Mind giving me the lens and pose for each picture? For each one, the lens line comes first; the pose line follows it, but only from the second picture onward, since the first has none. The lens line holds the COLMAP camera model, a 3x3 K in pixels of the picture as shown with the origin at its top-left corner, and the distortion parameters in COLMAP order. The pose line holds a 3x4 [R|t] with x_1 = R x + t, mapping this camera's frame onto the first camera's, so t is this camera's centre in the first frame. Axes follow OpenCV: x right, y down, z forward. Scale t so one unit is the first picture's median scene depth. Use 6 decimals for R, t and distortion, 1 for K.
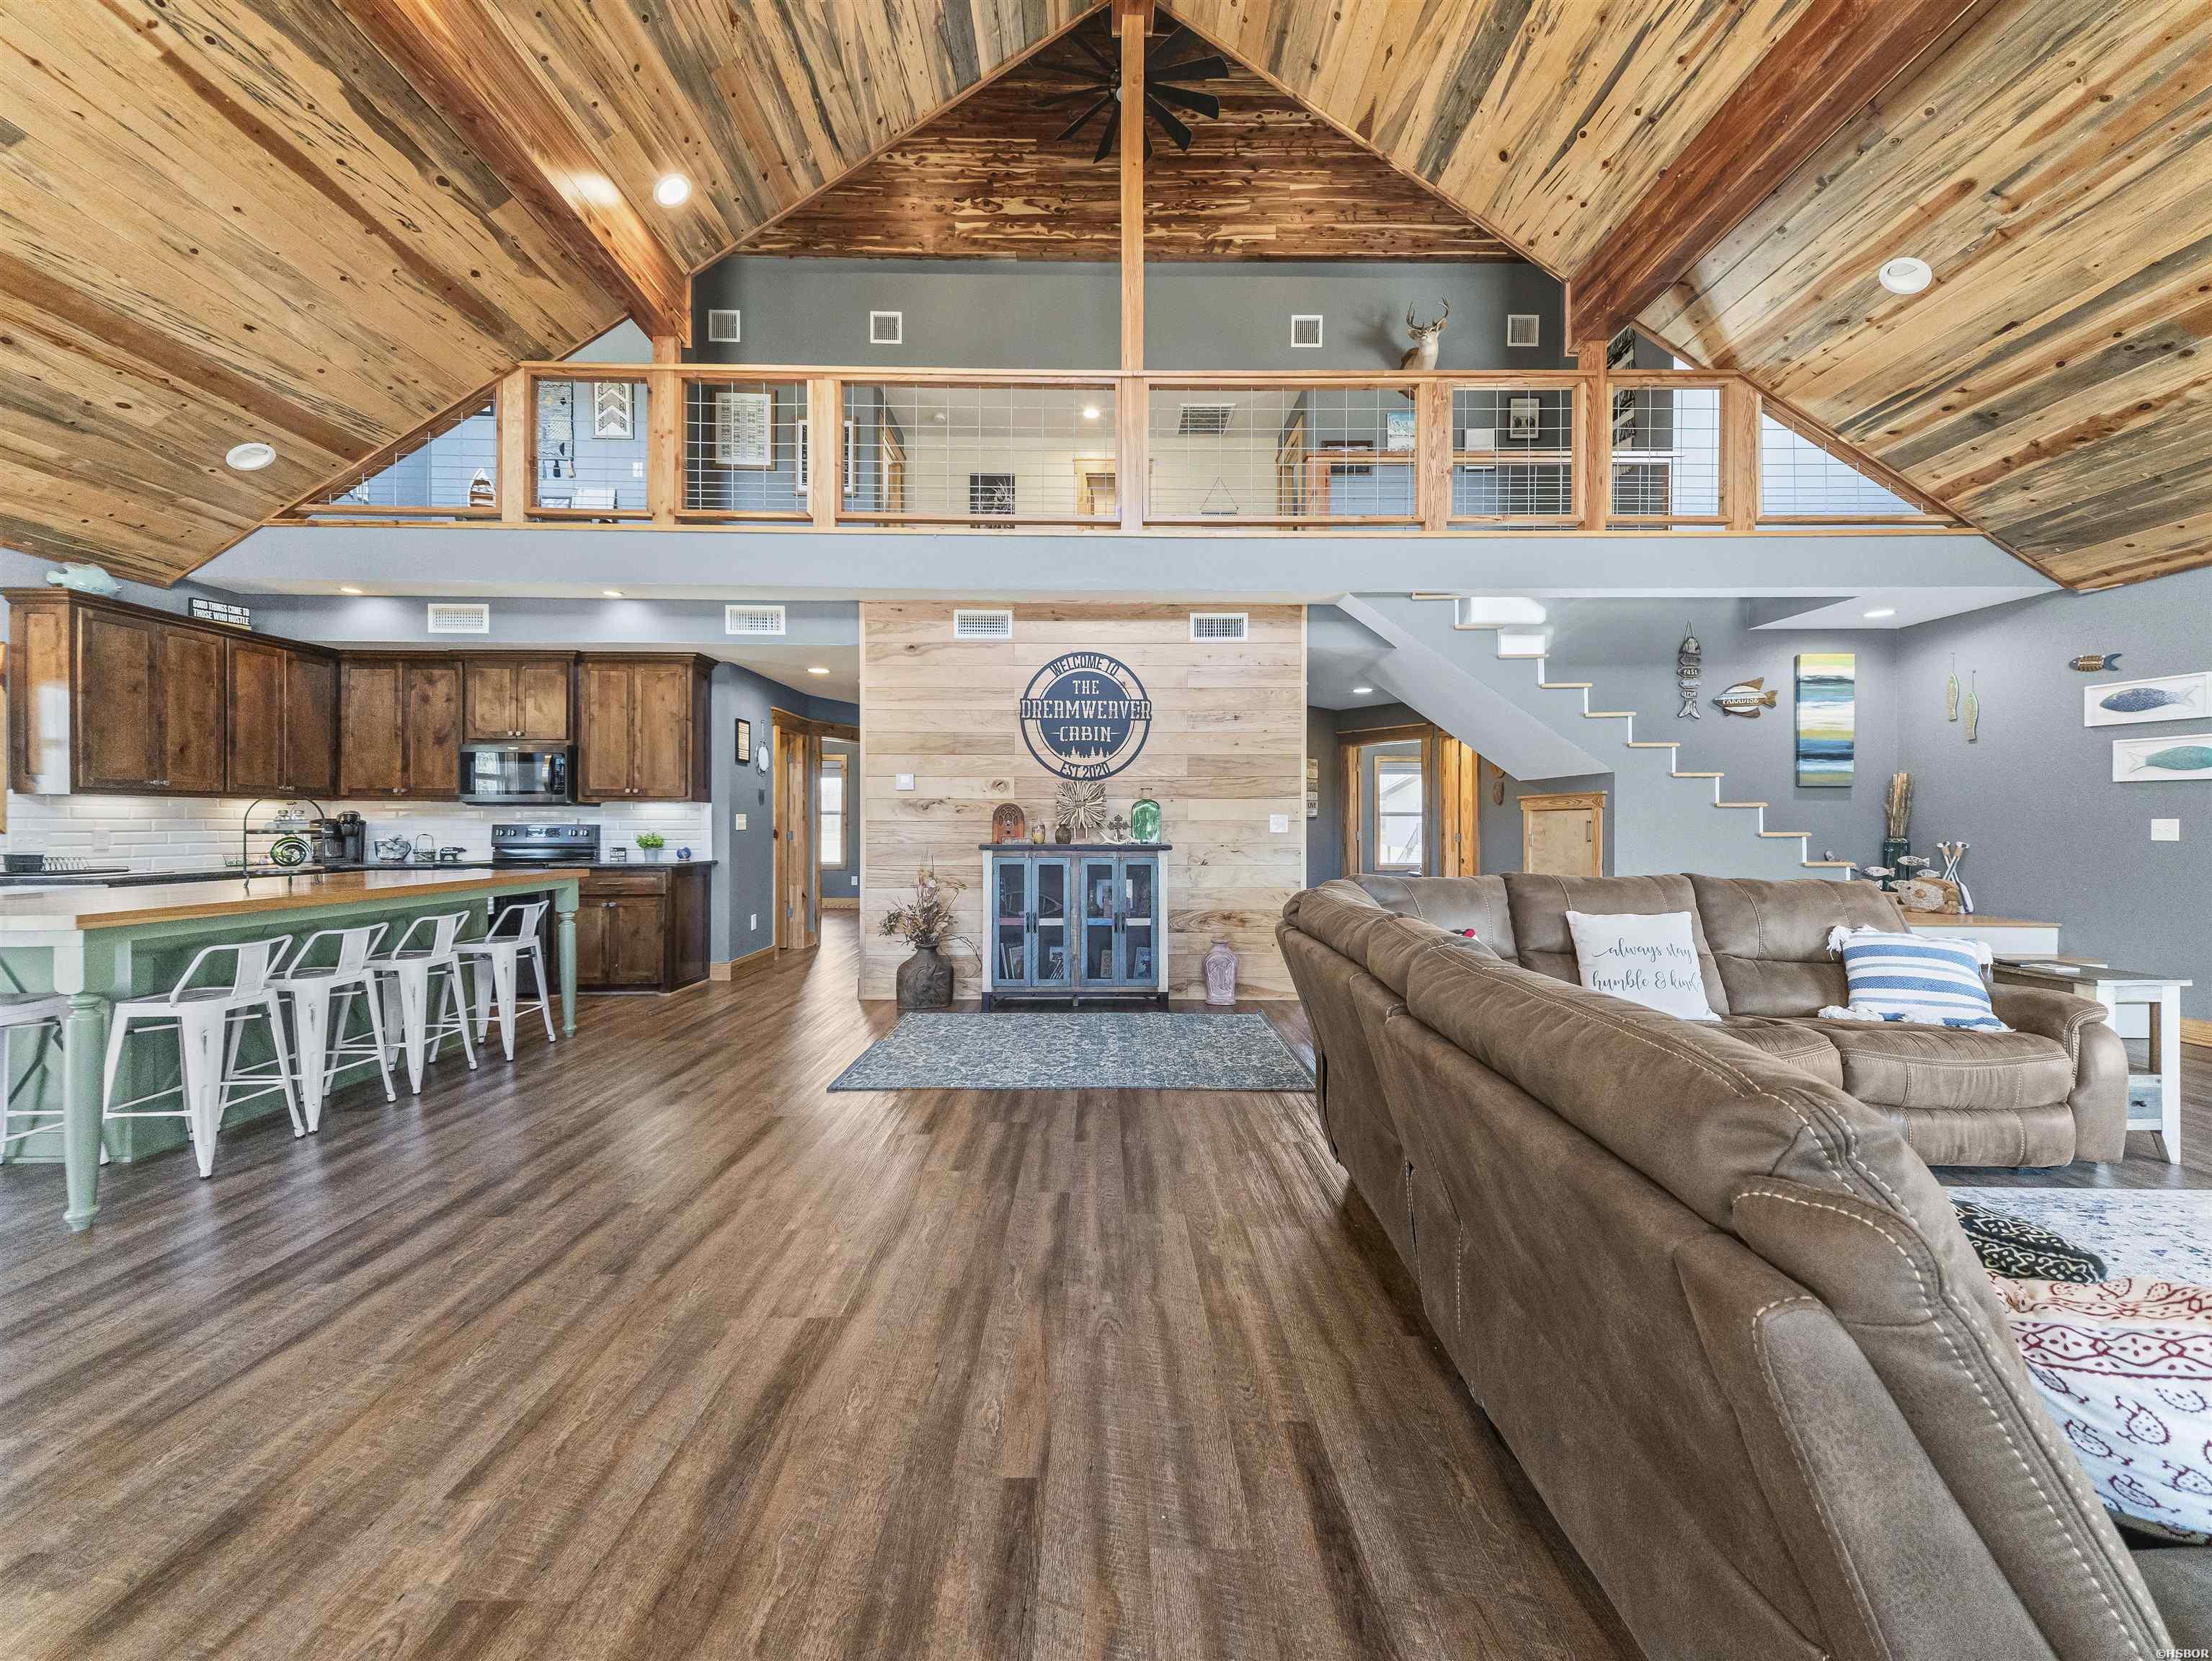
lens RADIAL K [[854.7, 0, 1107.6], [0, 854.7, 819.1], [0, 0, 1]] dist [0.028905, -0.008575]
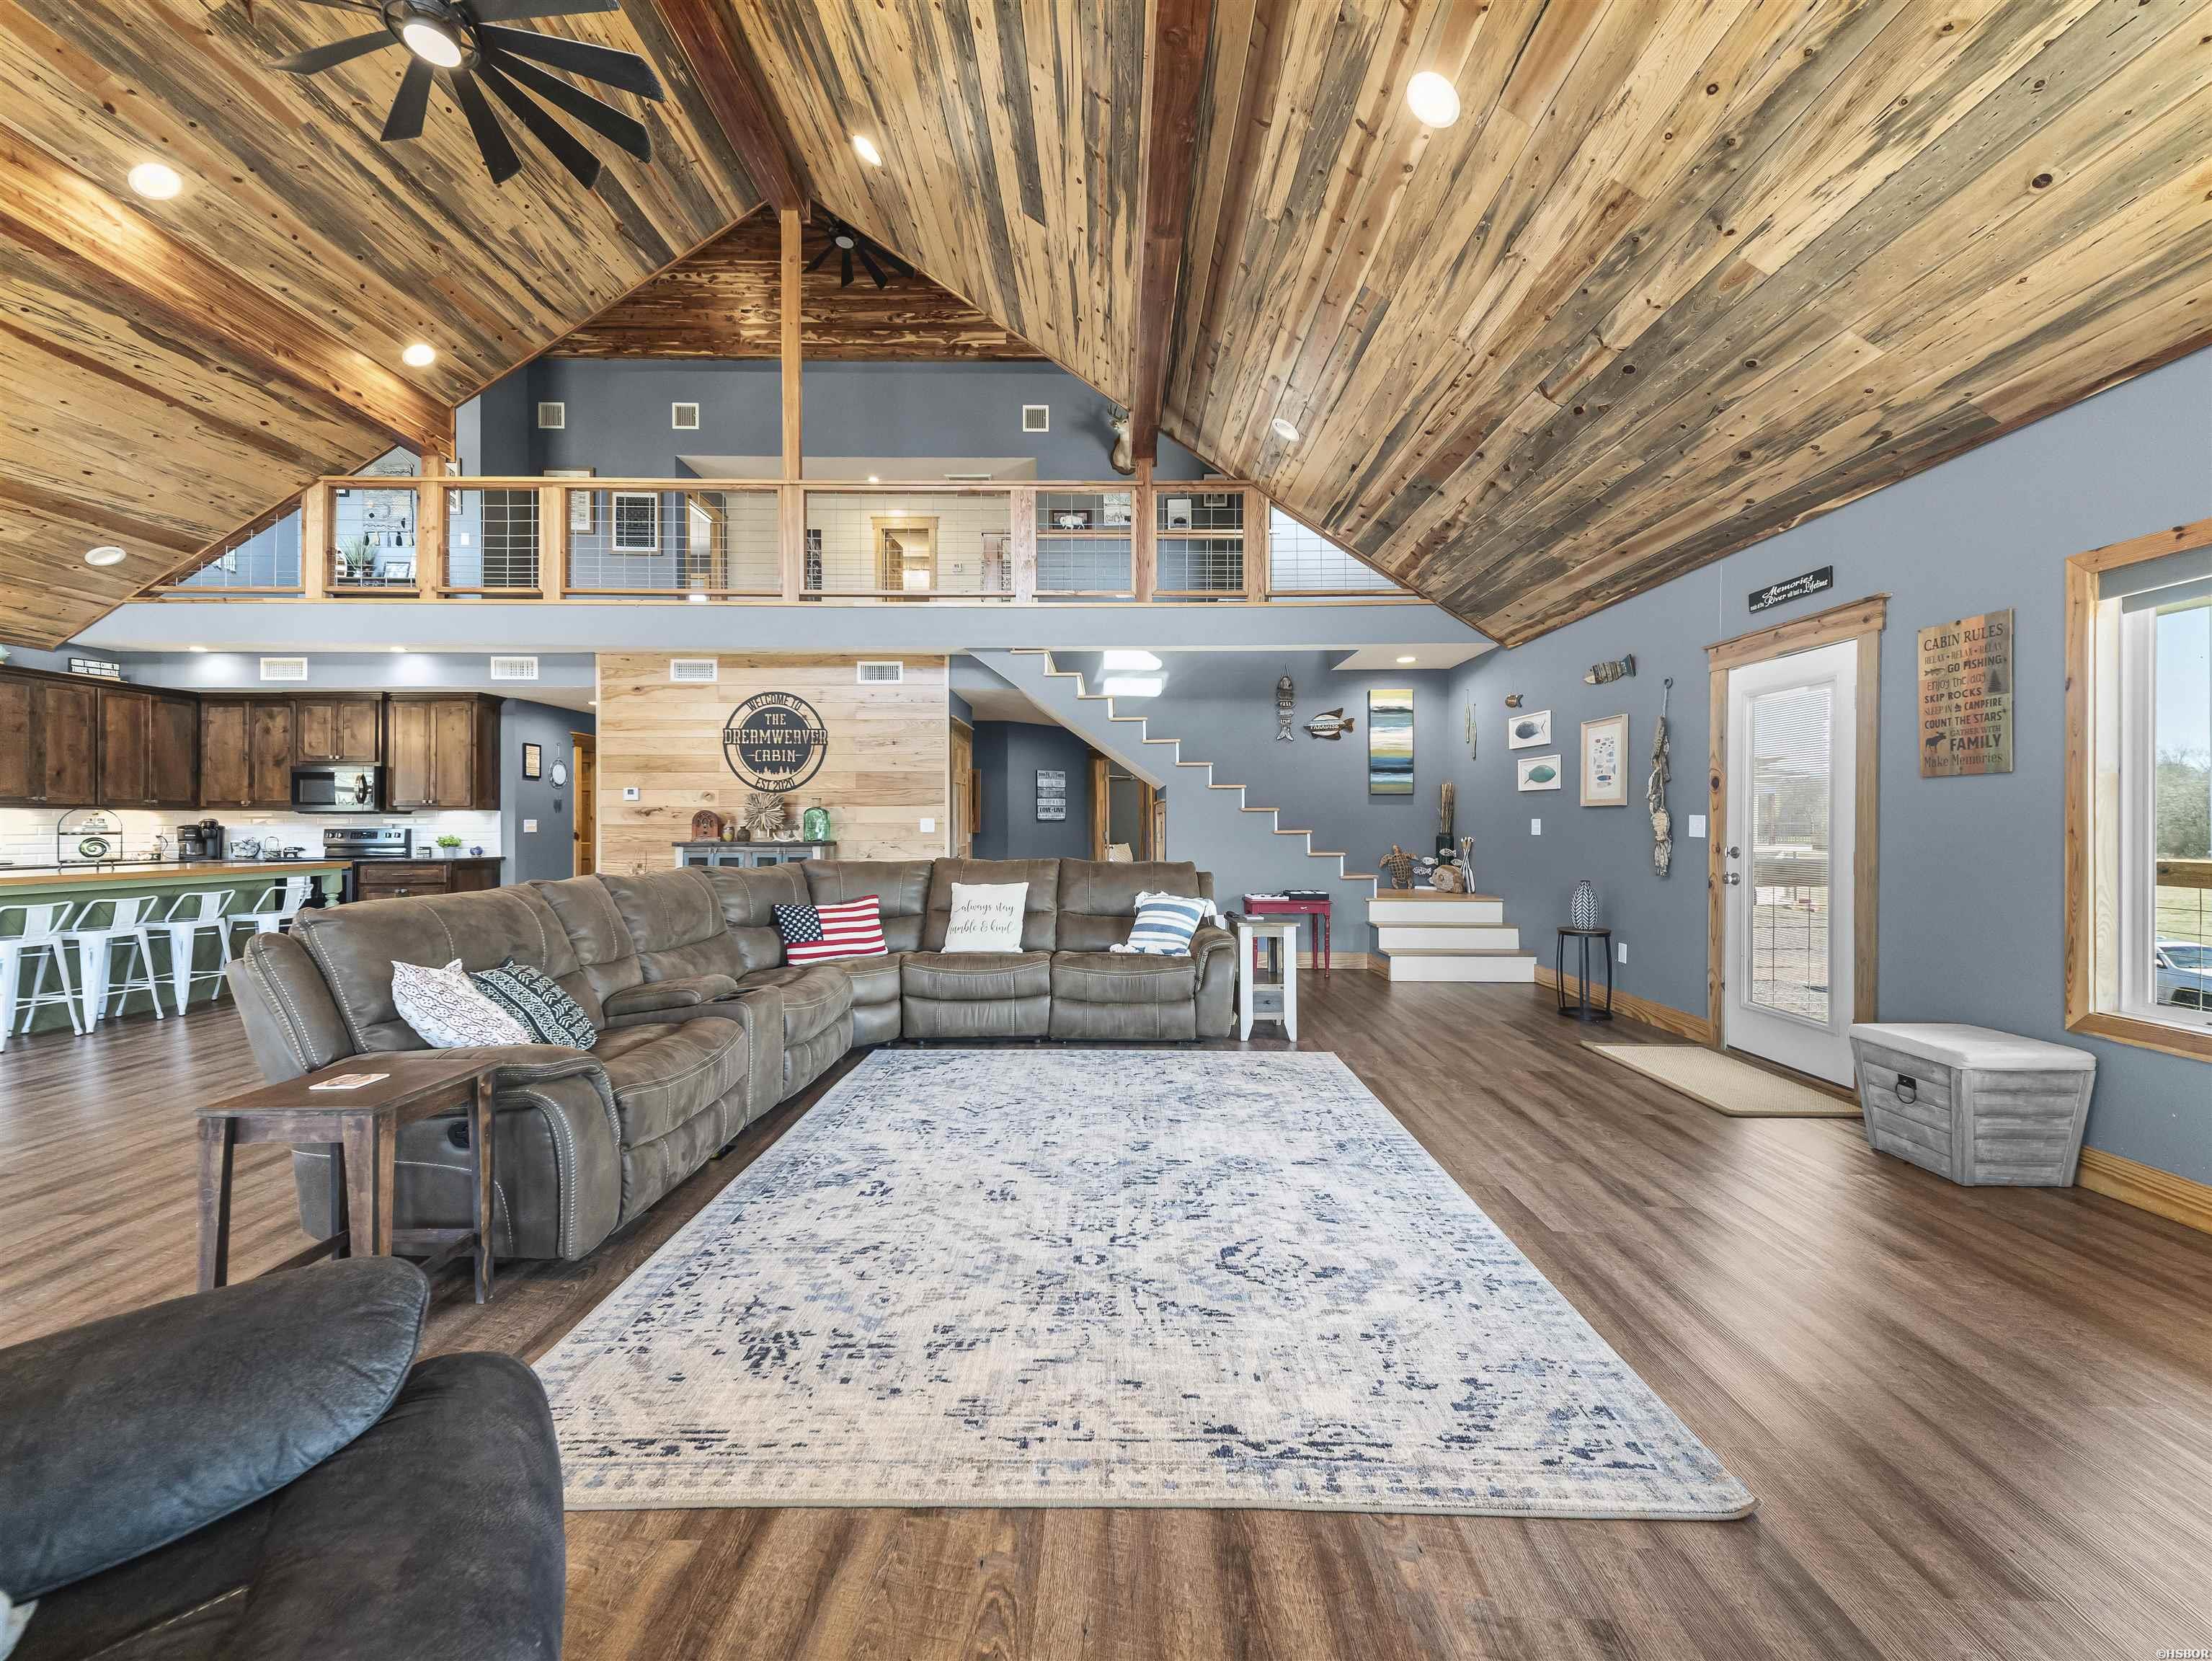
lens RADIAL K [[854.7, 0, 1116.6], [0, 854.7, 819.4], [0, 0, 1]] dist [0.028905, -0.008575]
pose [[0.999950, -0.004250, -0.008998, 0.496760], [0.004209, 0.999980, -0.004628, 0.003400], [0.009018, 0.004590, 0.999949, -0.281333]]
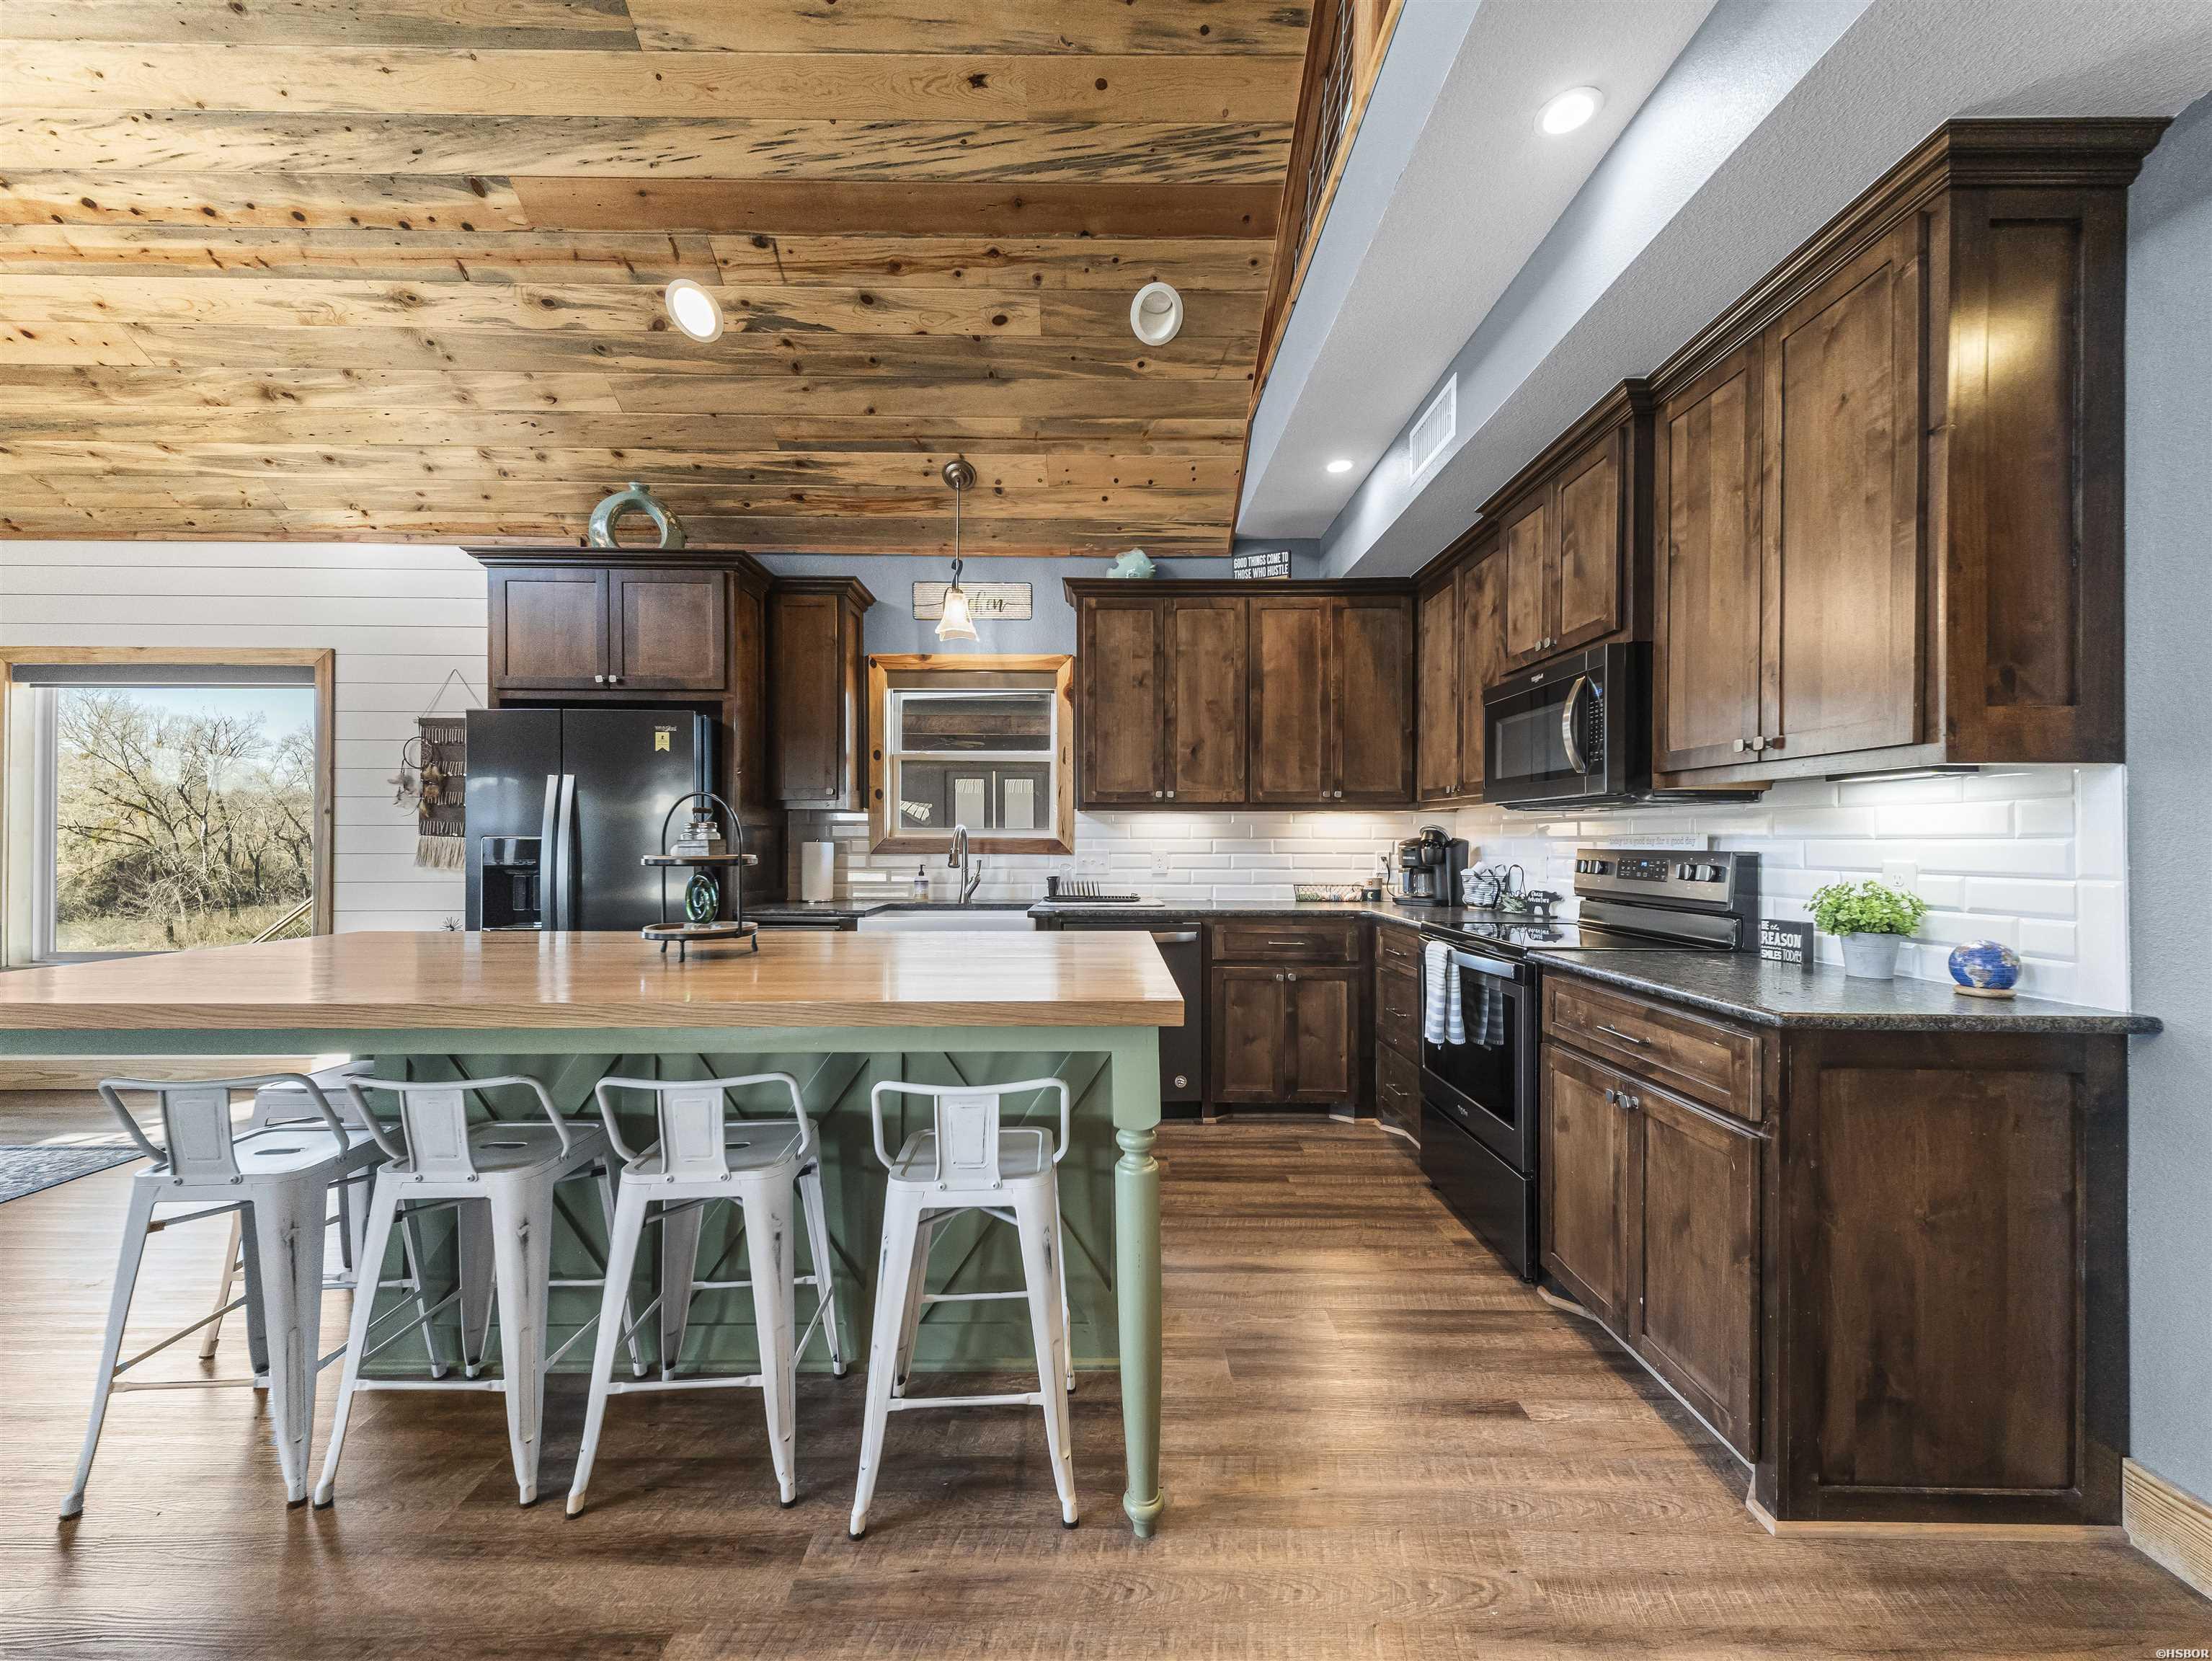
lens RADIAL K [[854.7, 0, 1099.0], [0, 854.7, 837.7], [0, 0, 1]] dist [0.028905, -0.008575]
pose [[-0.010832, -0.003285, -0.999936, -0.250763], [-0.000014, 0.999995, -0.003285, 0.001217], [0.999941, -0.000021, -0.010832, 0.808011]]
